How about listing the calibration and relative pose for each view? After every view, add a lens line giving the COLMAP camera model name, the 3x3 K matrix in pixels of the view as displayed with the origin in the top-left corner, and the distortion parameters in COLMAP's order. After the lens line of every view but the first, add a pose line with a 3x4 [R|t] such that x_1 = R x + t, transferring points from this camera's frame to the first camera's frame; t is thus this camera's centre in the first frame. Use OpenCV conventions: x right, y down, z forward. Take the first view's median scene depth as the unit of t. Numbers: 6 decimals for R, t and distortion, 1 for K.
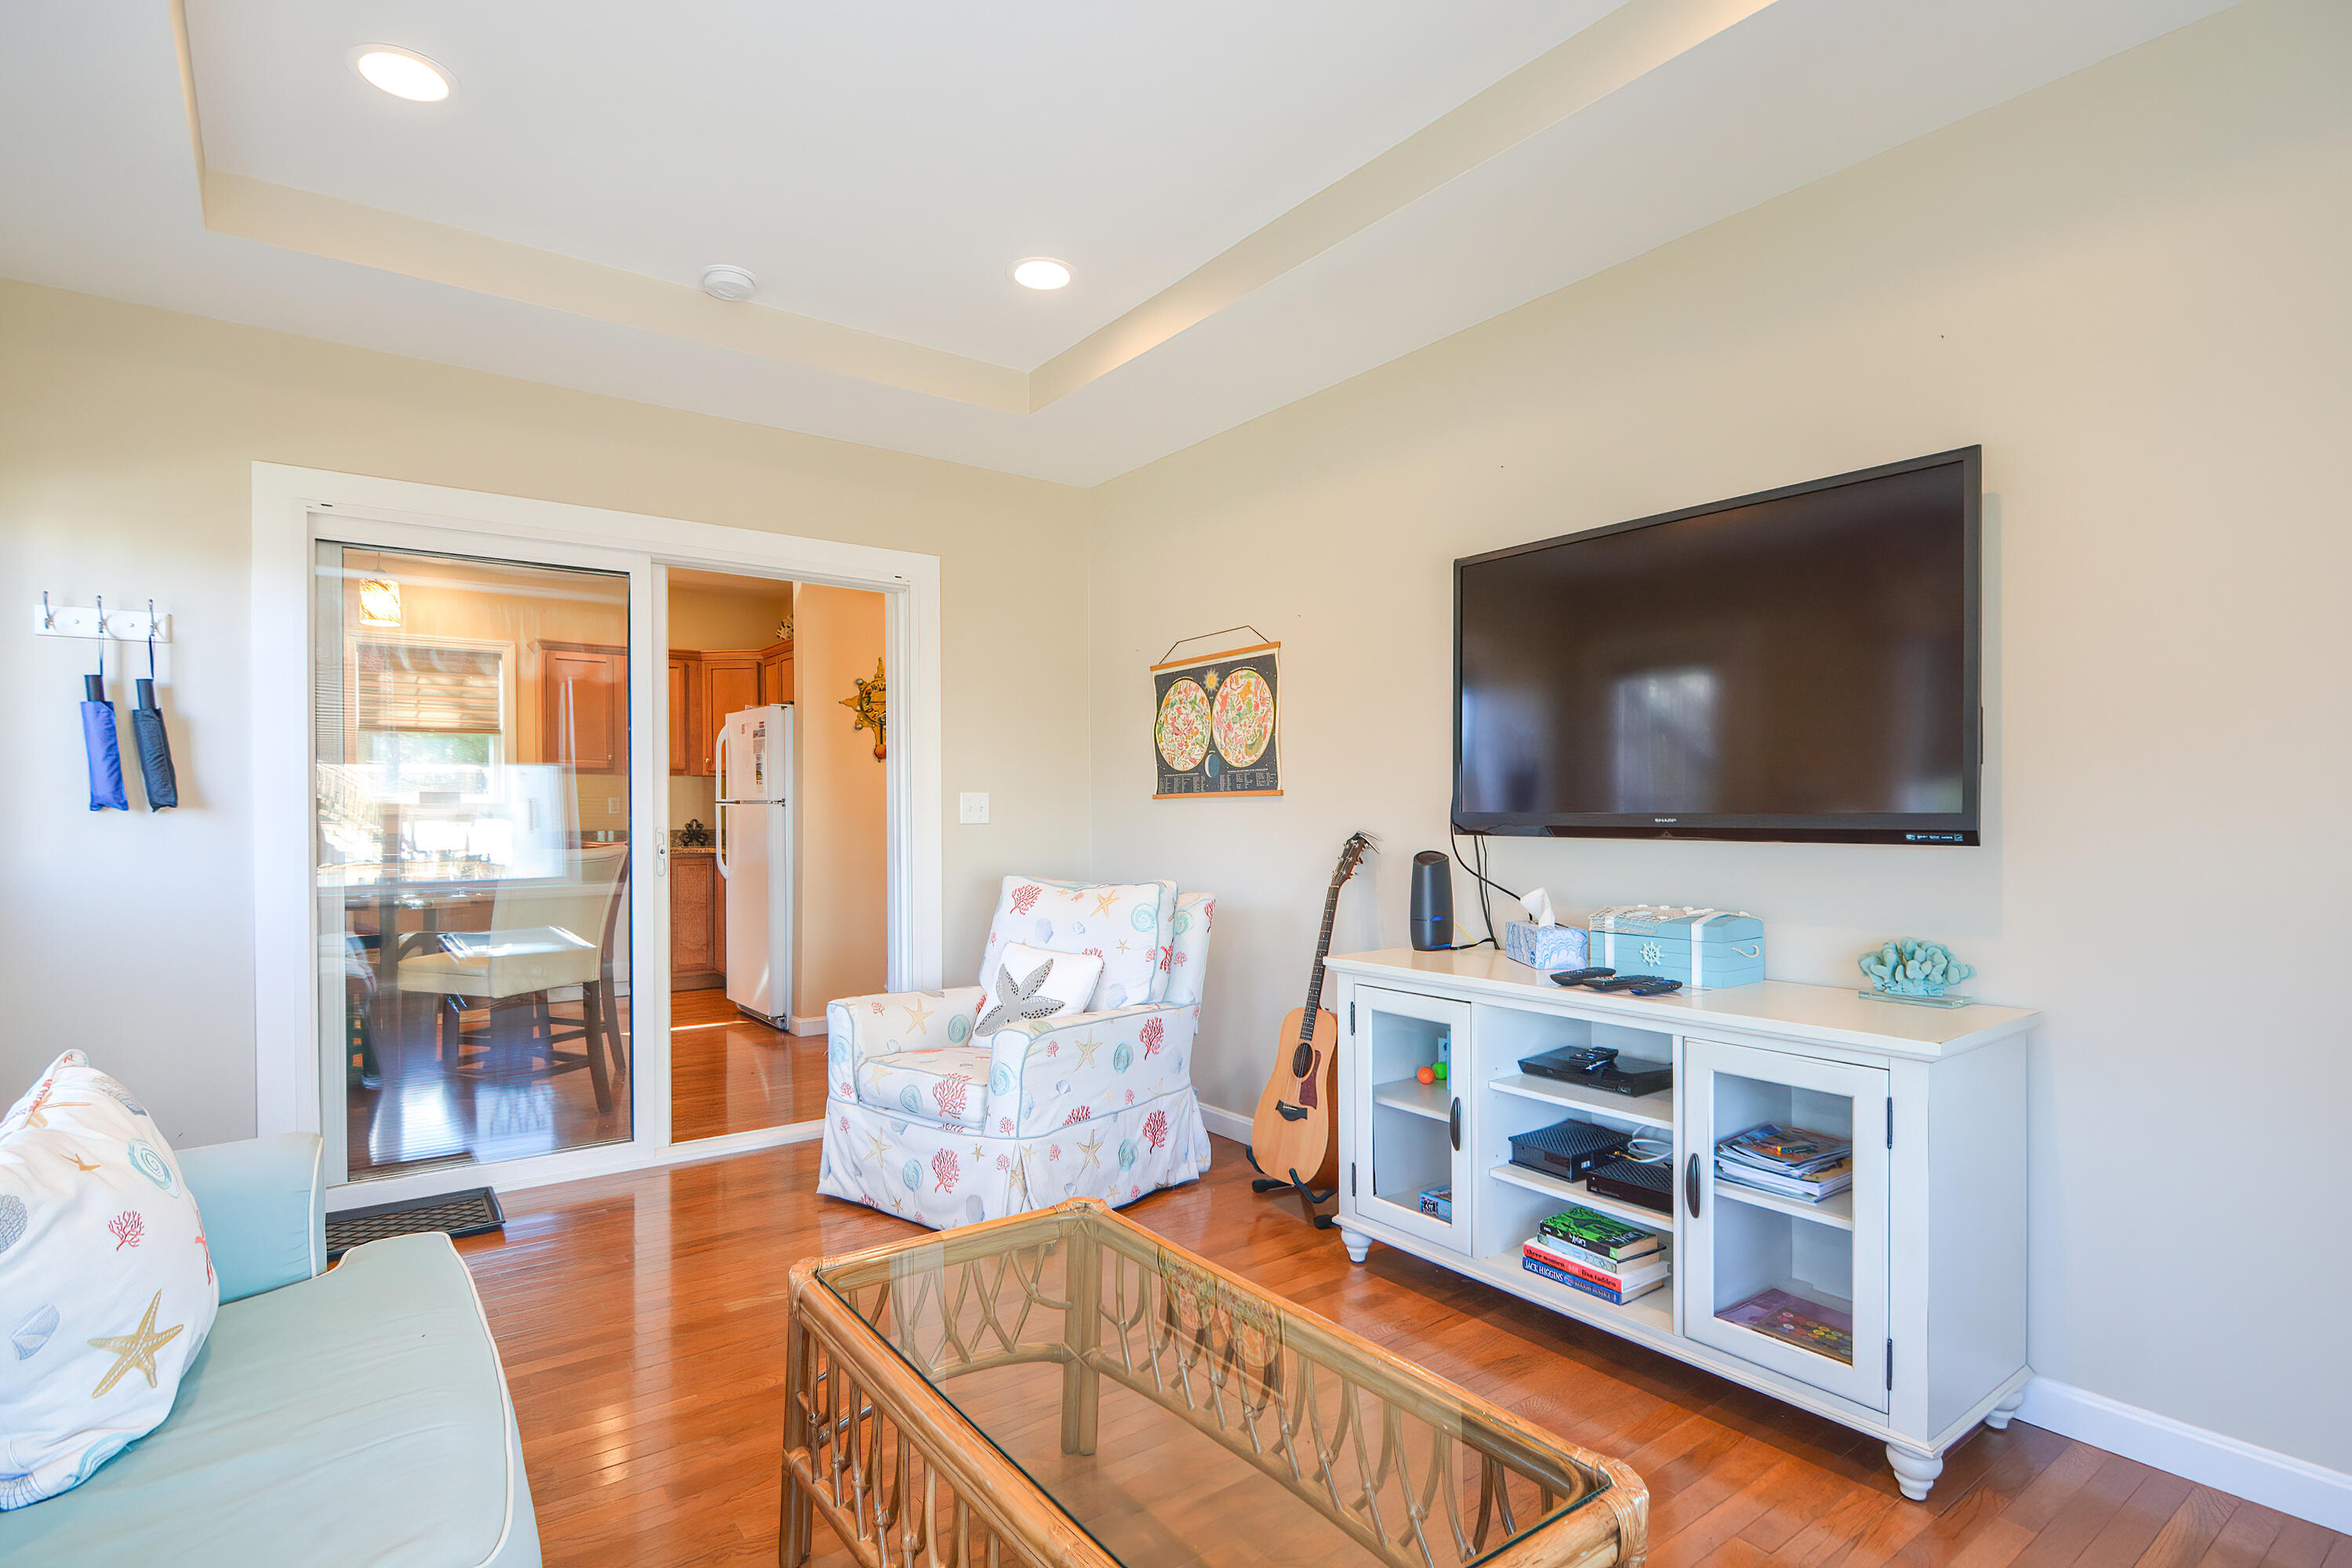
lens RADIAL K [[1134.3, 0, 1159.4], [0, 1134.3, 823.0], [0, 0, 1]] dist [0.006735, -0.003294]
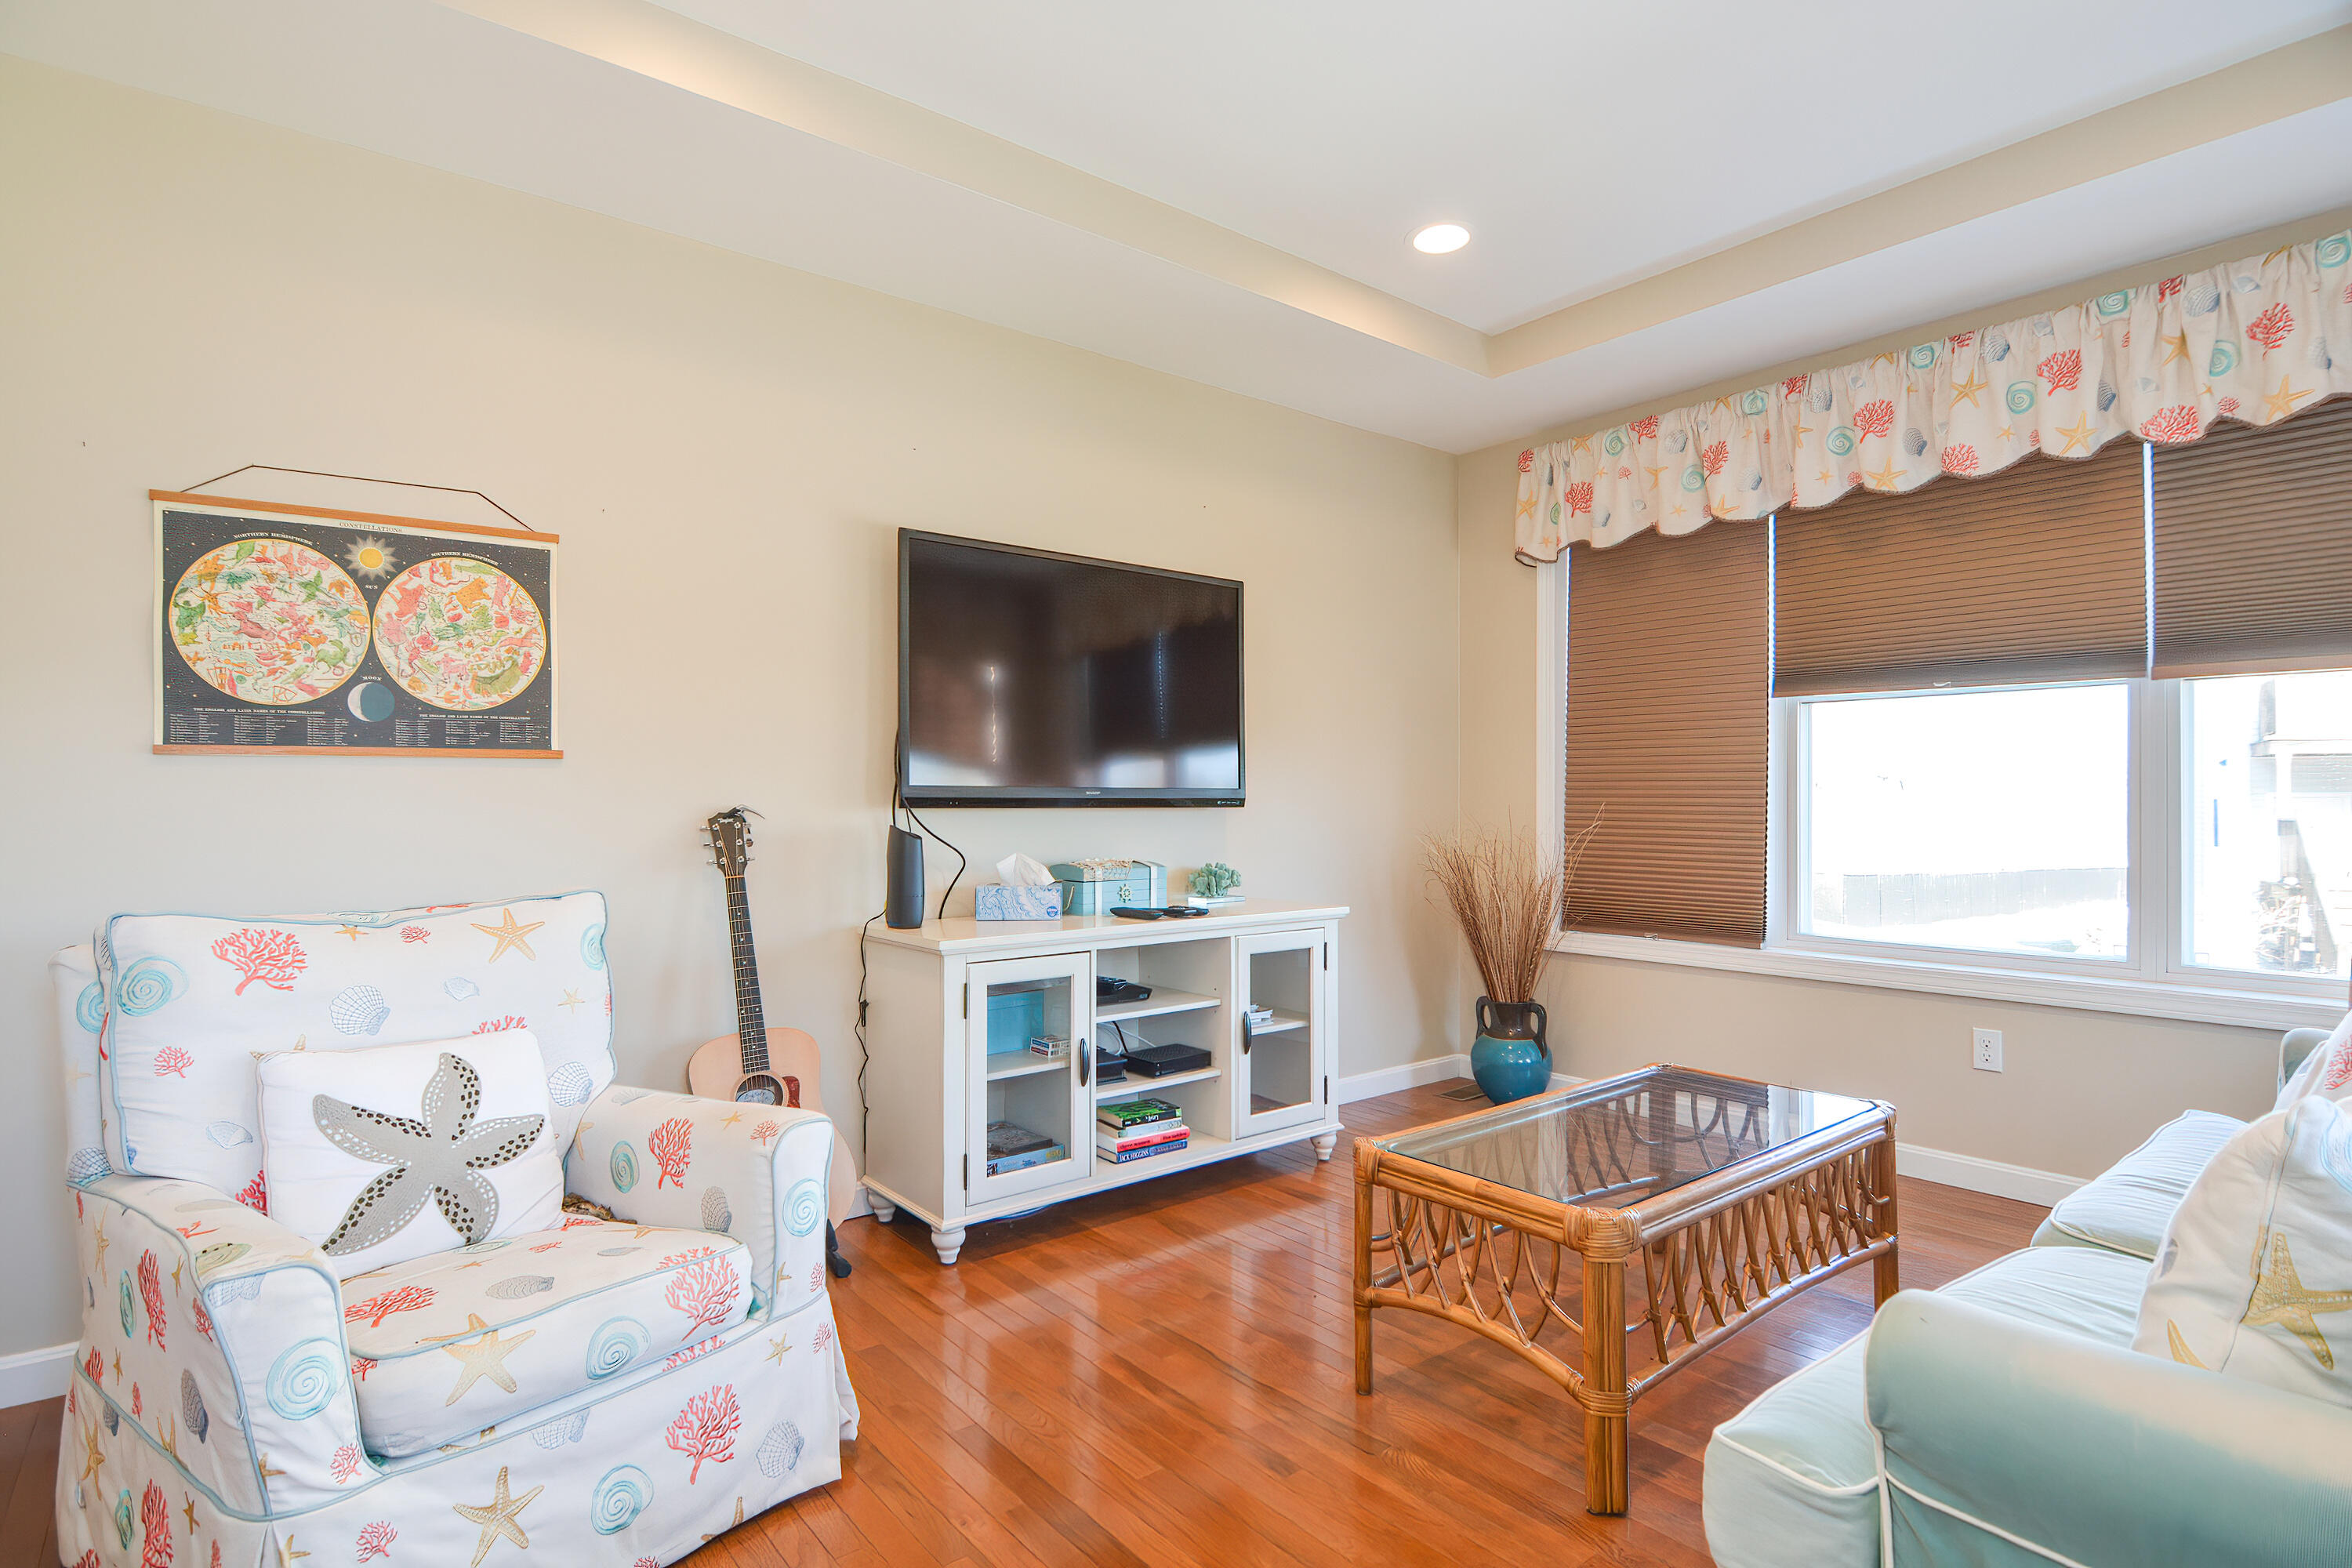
lens RADIAL K [[1134.3, 0, 1178.4], [0, 1134.3, 794.9], [0, 0, 1]] dist [0.006735, -0.003294]
pose [[-0.008789, 0.005377, 0.999947, -0.565525], [0.009967, 0.999936, -0.005289, 0.005339], [-0.999912, 0.009919, -0.008842, 0.601856]]
